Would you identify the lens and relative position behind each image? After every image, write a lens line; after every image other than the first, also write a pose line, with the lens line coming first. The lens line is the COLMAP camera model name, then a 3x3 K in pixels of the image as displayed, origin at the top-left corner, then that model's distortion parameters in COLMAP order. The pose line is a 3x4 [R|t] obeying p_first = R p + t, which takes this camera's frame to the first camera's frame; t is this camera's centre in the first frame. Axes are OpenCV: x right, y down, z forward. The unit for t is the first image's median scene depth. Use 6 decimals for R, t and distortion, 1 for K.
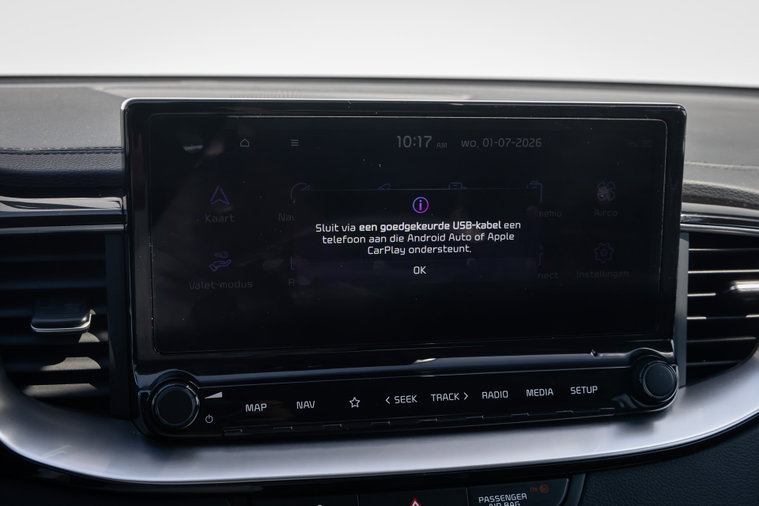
lens RADIAL K [[1003.0, 0, 379.8], [0, 1003.0, 265.8], [0, 0, 1]] dist [0.018660, -0.030330]
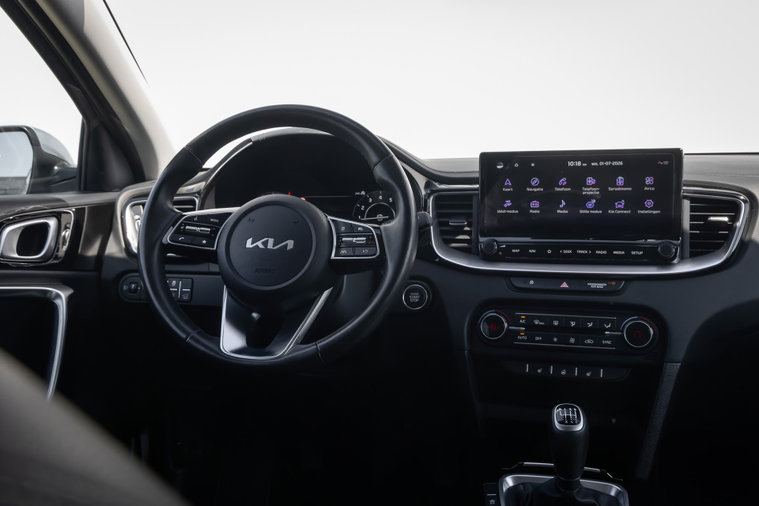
lens RADIAL K [[794.2, 0, 379.5], [0, 794.2, 253.0], [0, 0, 1]] dist [-0.000229, 0.008864]
pose [[0.869793, 0.018322, -0.493077, 0.676353], [-0.071444, 0.993456, -0.089112, 0.376059], [0.488217, 0.112736, 0.865410, -1.232770]]
